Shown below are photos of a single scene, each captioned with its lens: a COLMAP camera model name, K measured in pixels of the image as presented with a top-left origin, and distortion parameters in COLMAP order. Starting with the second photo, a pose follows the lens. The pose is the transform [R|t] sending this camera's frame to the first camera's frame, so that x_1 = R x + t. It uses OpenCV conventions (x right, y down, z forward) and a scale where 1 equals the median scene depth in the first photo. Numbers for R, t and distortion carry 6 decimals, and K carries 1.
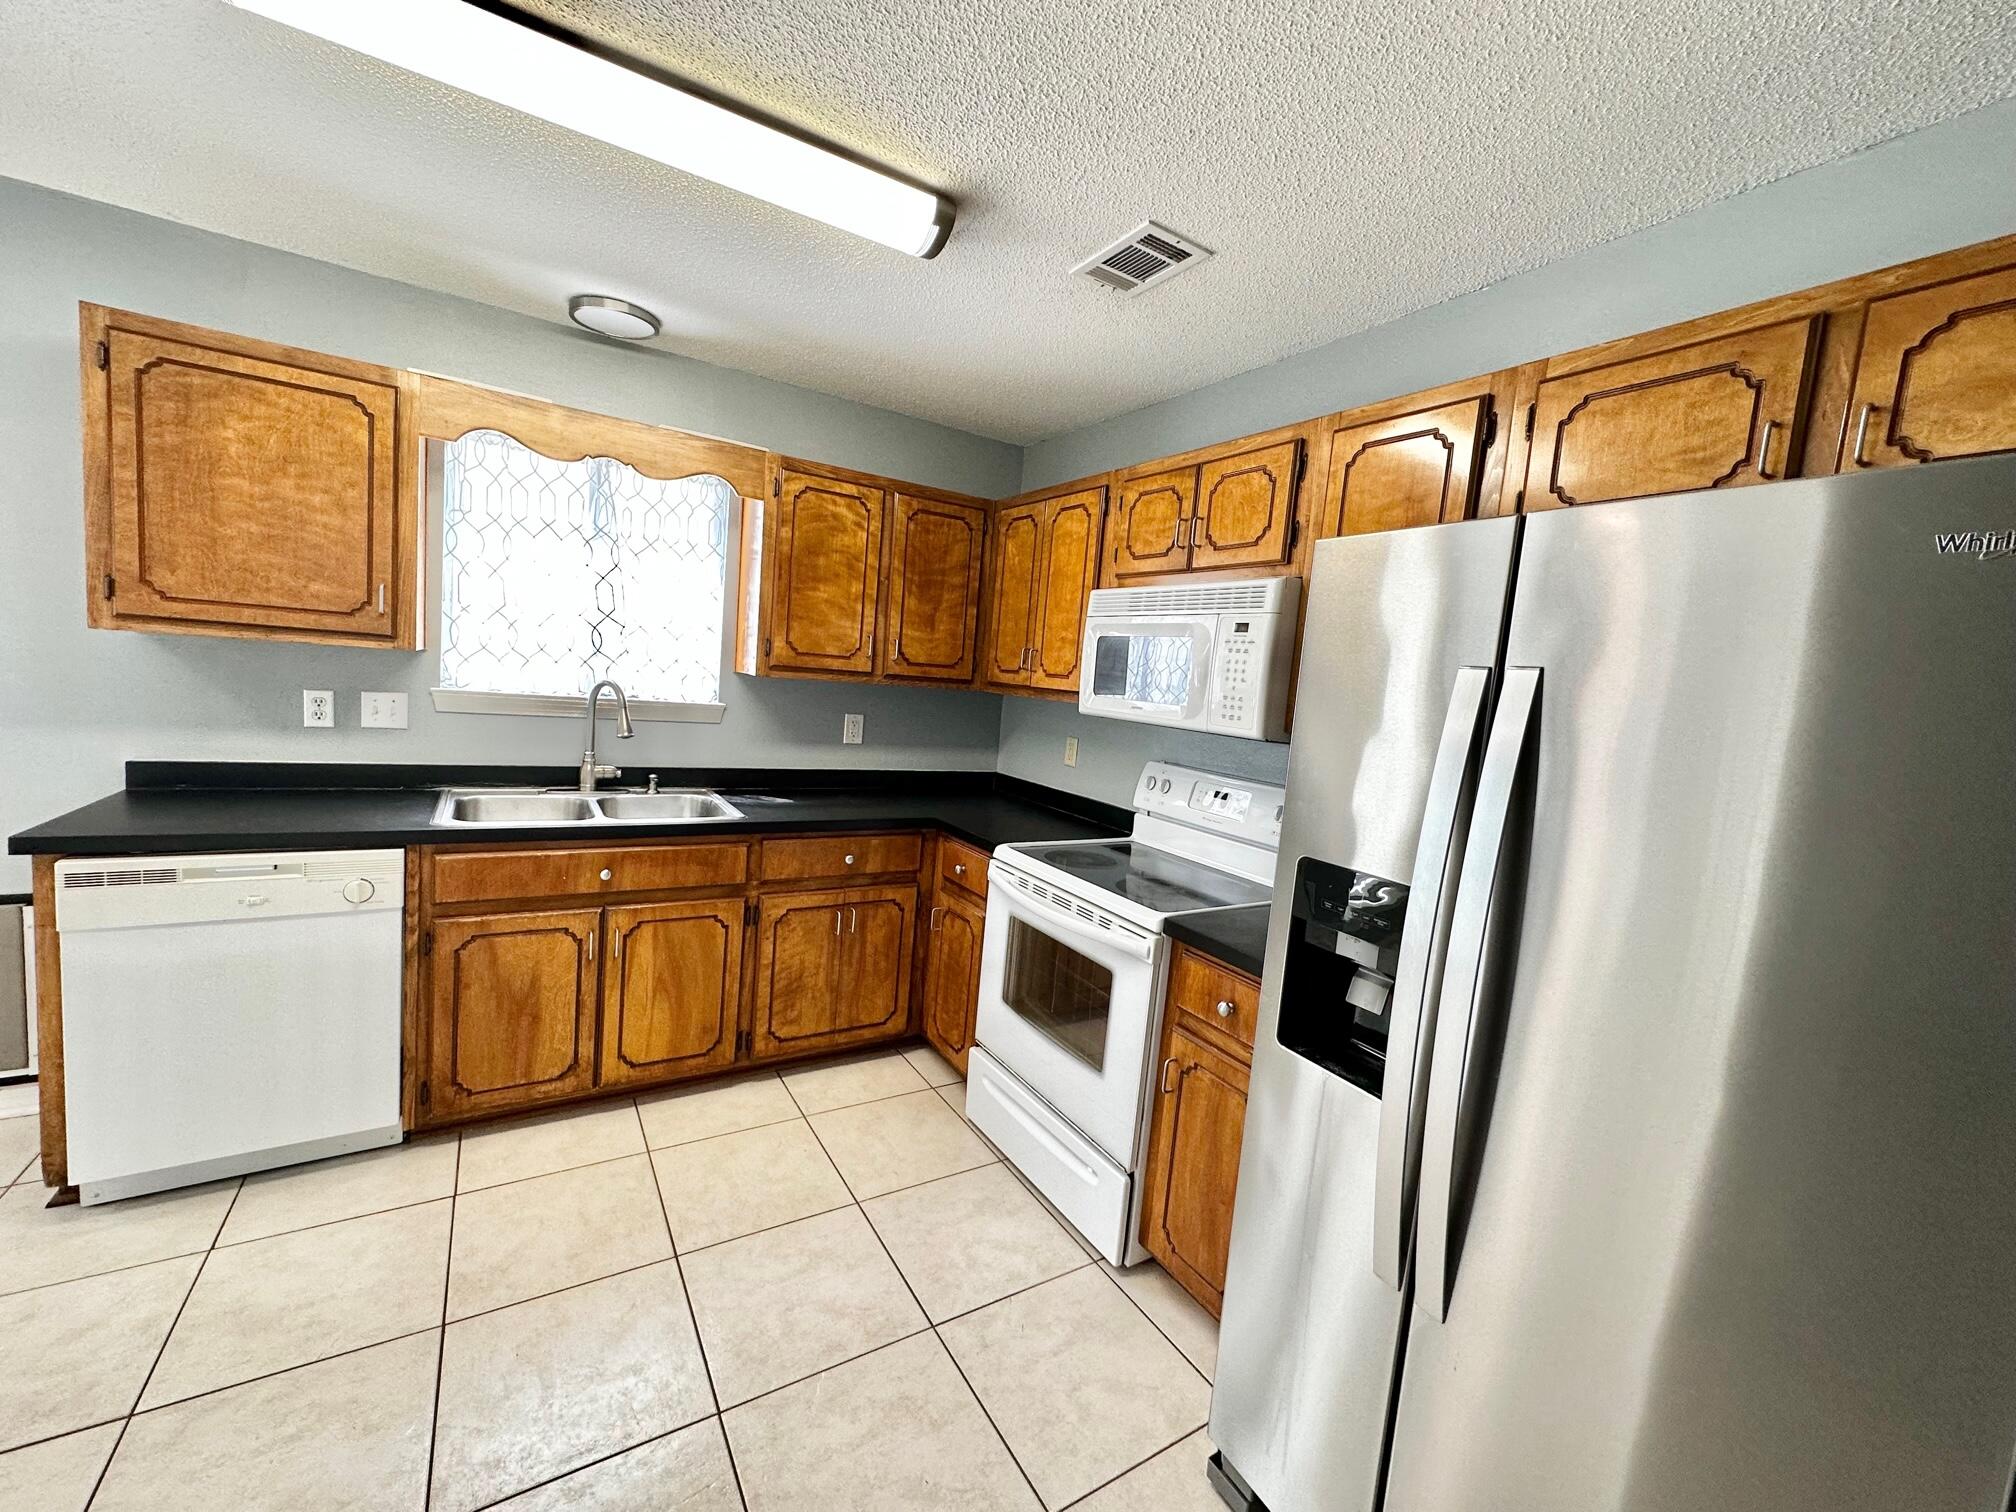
lens RADIAL K [[803.2, 0, 1008.0], [0, 803.2, 756.0], [0, 0, 1]] dist [-0.002398, 0.000471]
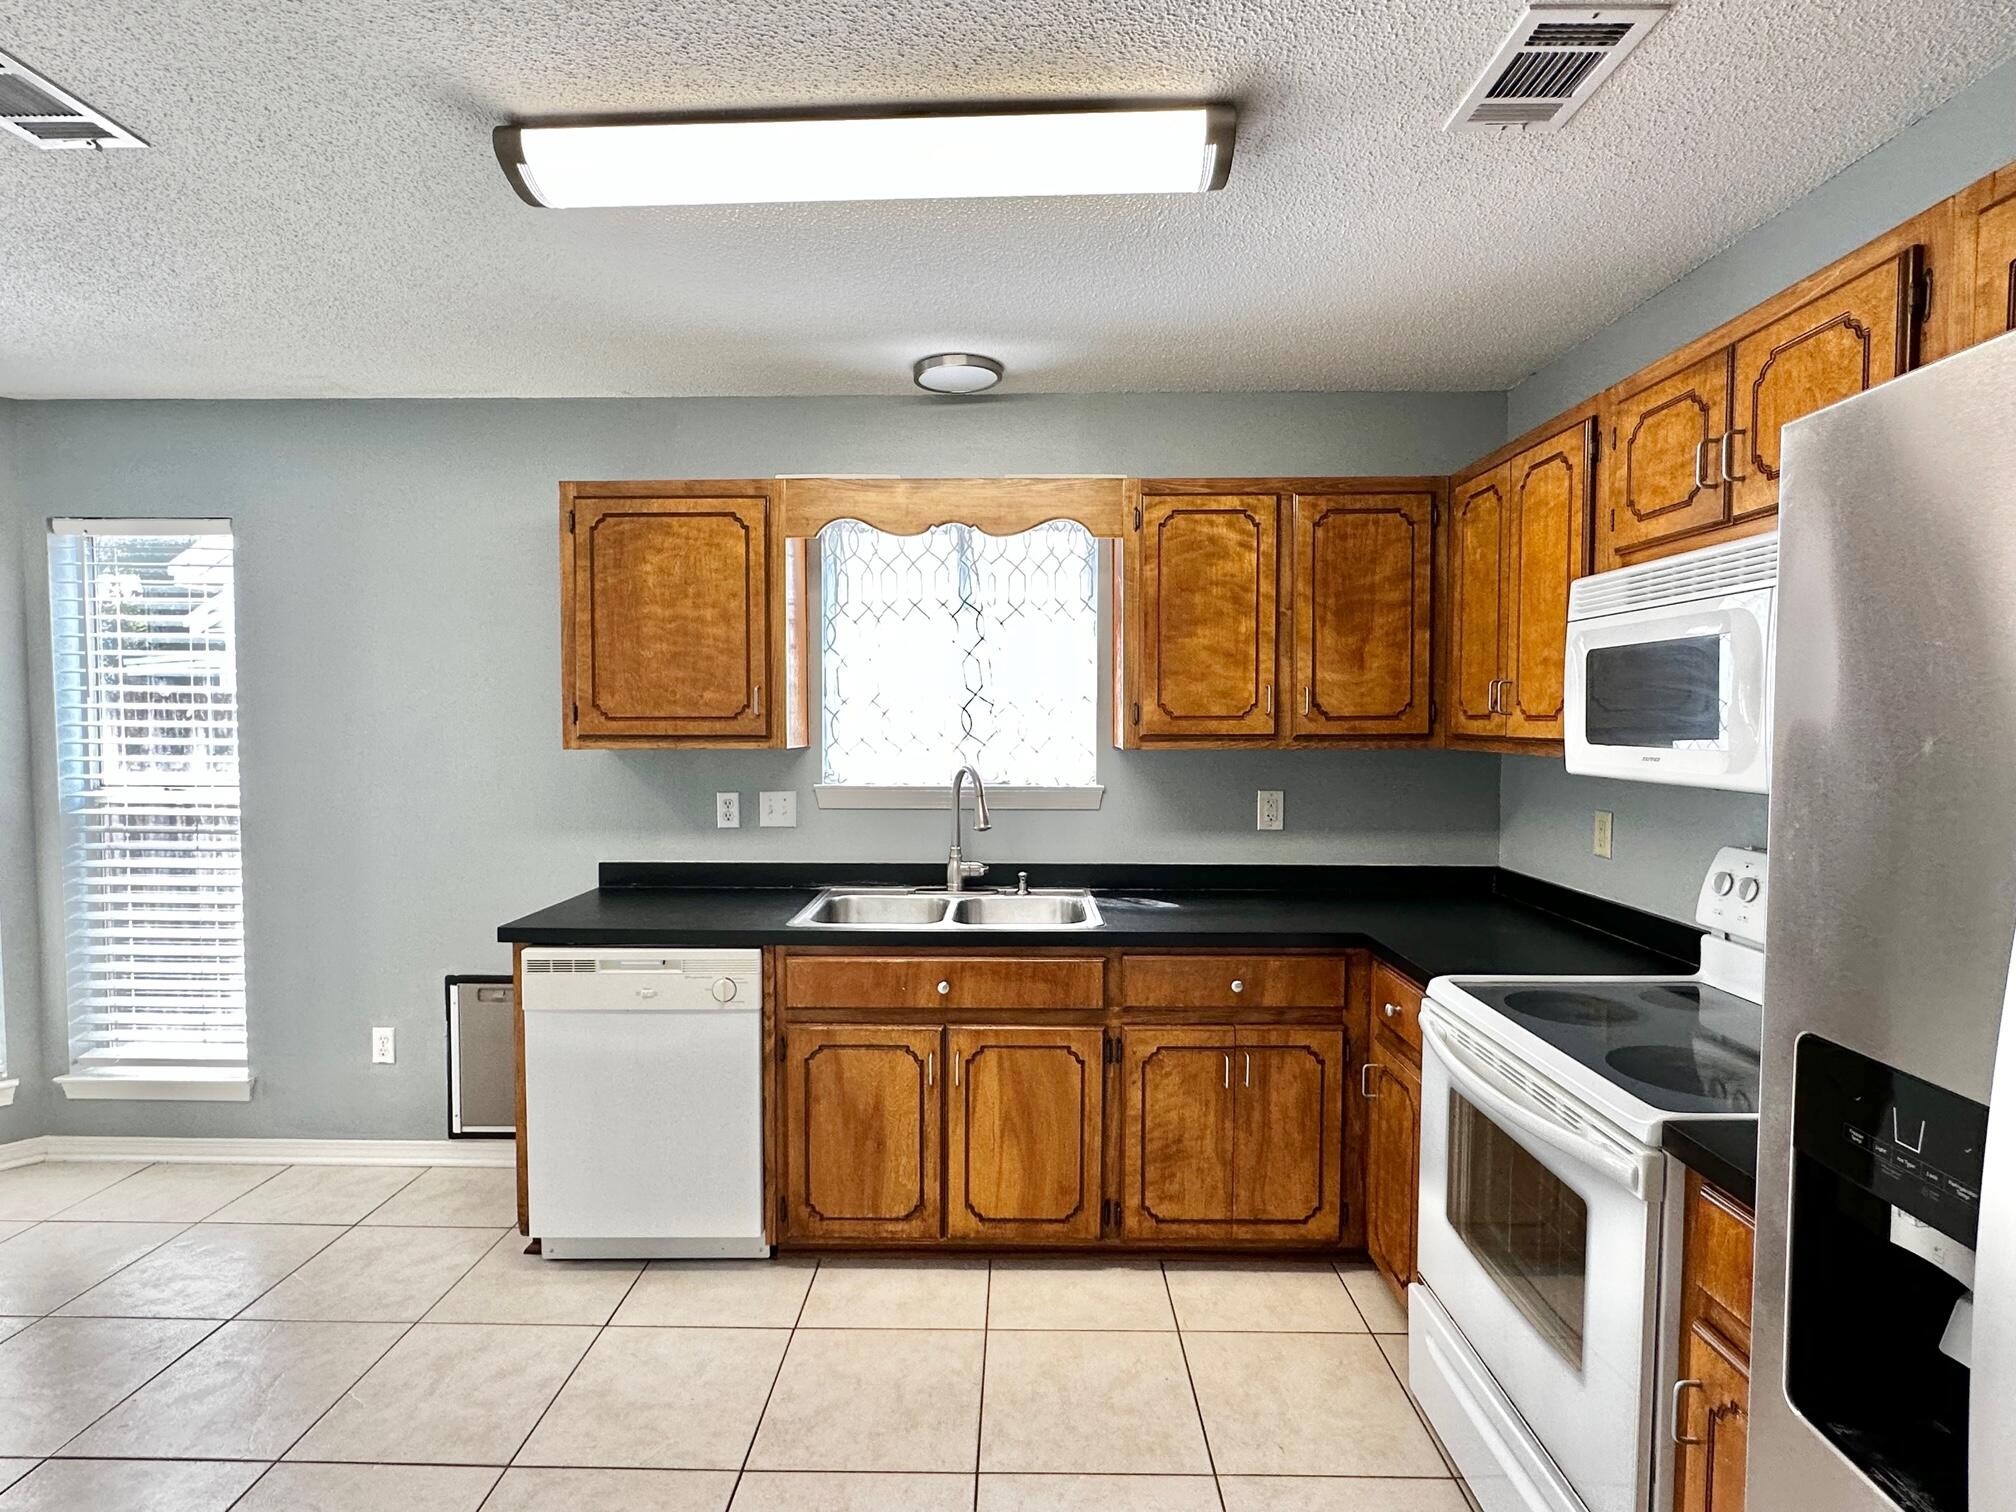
lens RADIAL K [[1011.0, 0, 1004.2], [0, 1011.0, 762.5], [0, 0, 1]] dist [-0.002416, 0.000540]
pose [[0.836650, -0.062564, -0.544153, 0.158380], [0.017160, 0.995961, -0.088127, 0.001246], [0.547469, 0.064394, 0.834345, 0.092315]]
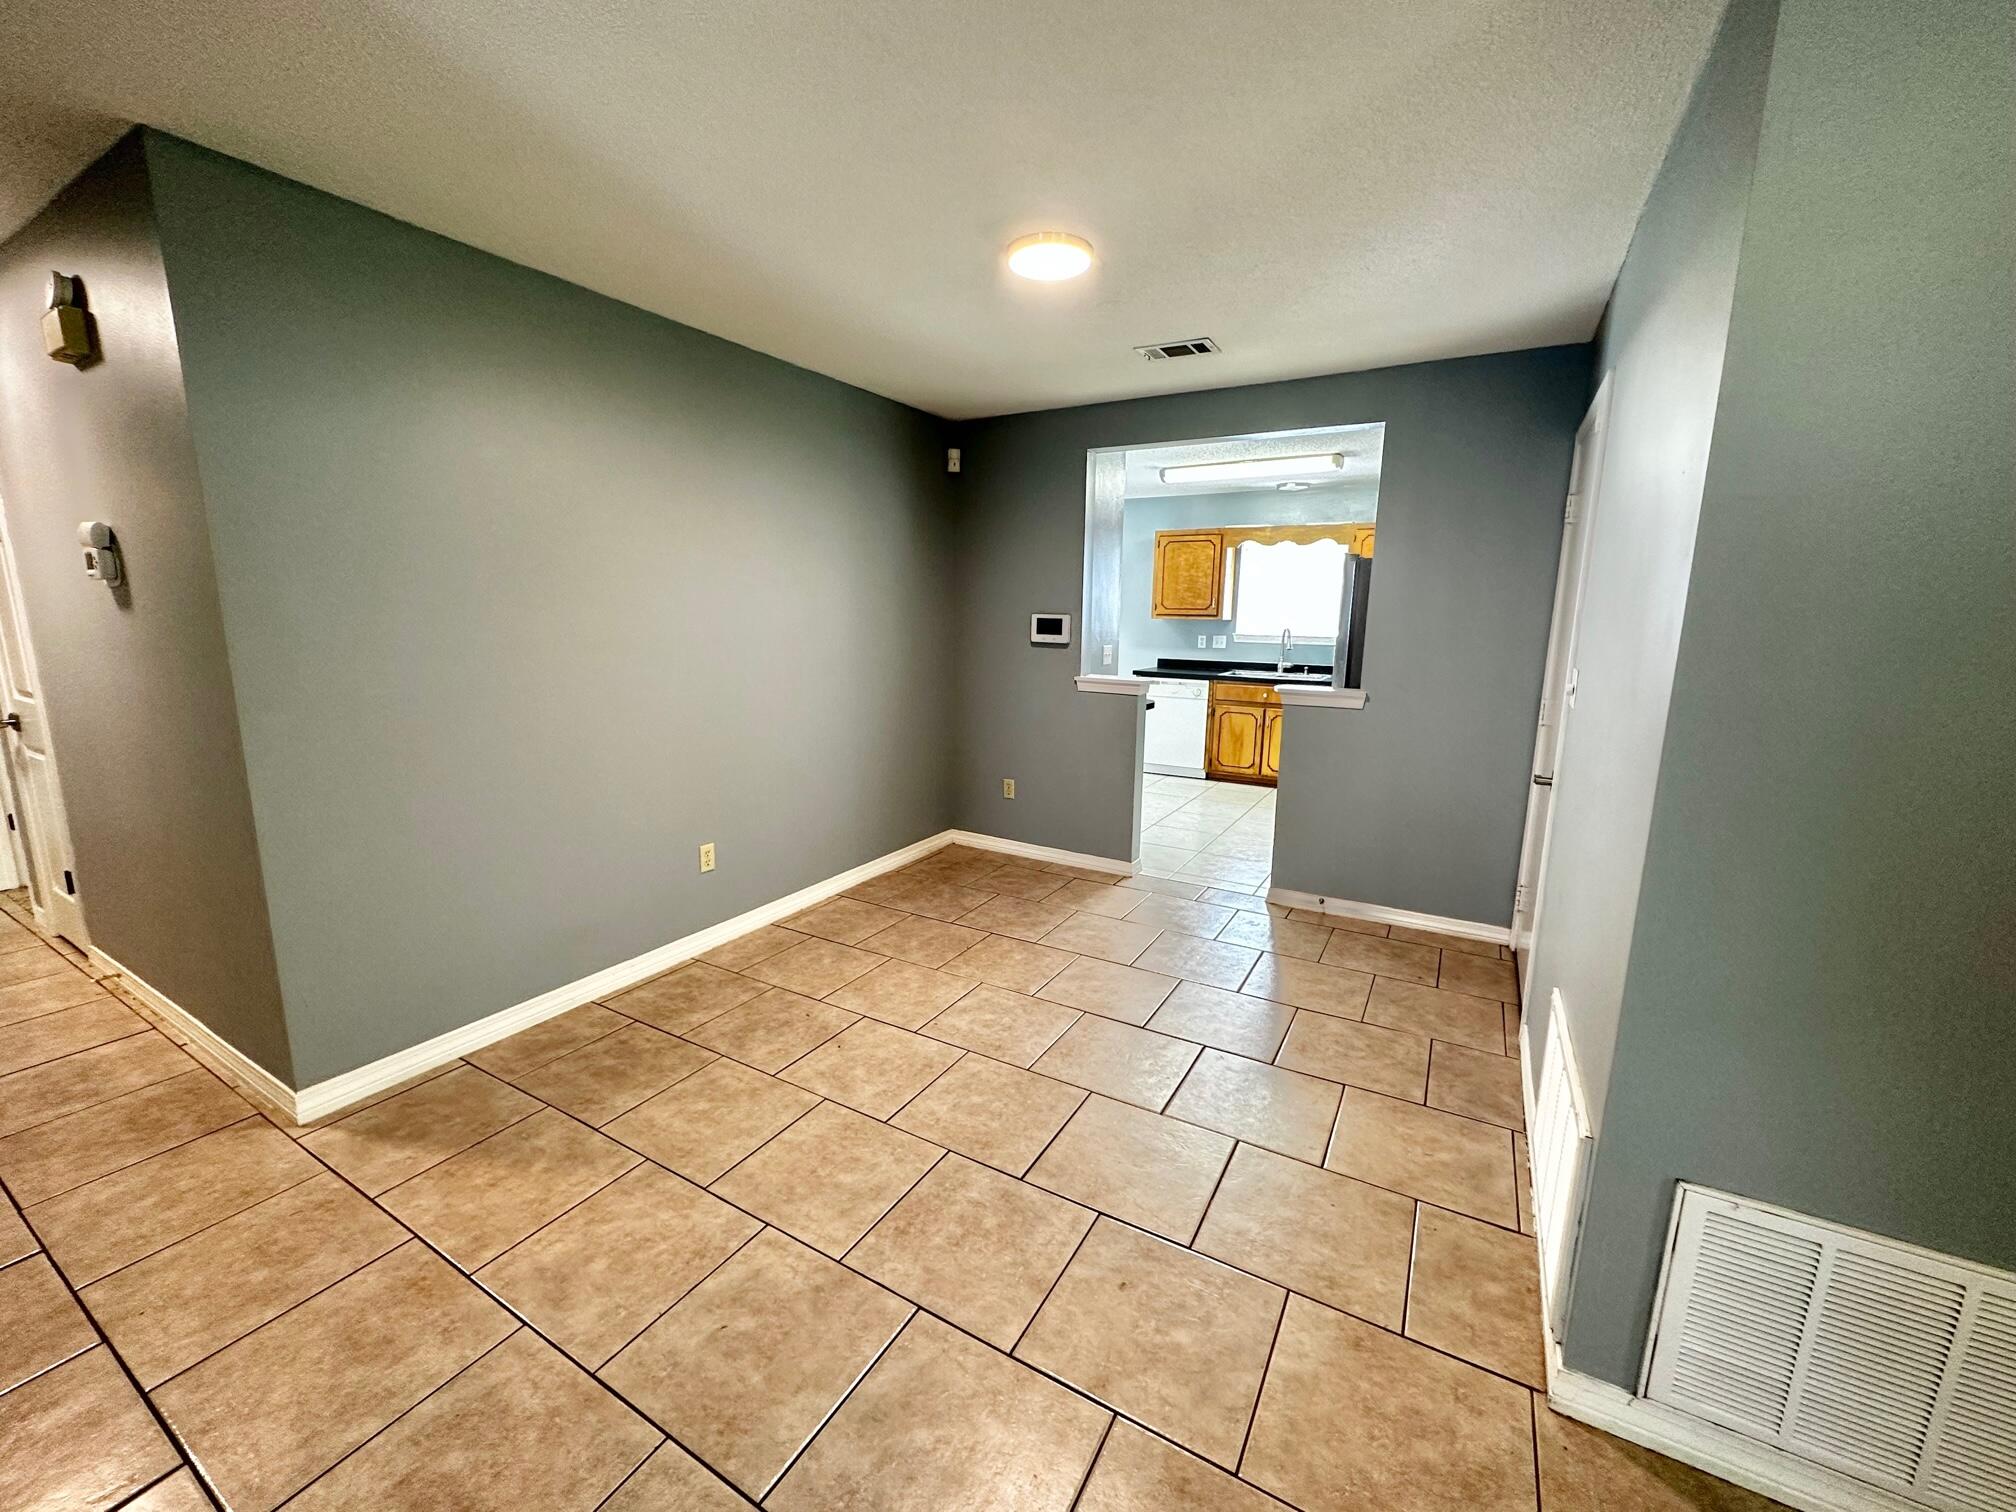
lens RADIAL K [[814.4, 0, 994.9], [0, 814.4, 733.0], [0, 0, 1]] dist [0.001599, 0.000239]
pose [[0.460135, 0.058693, -0.885907, 1.464981], [-0.069528, 0.997130, 0.029949, 0.238824], [0.885122, 0.047815, 0.462896, -1.051670]]
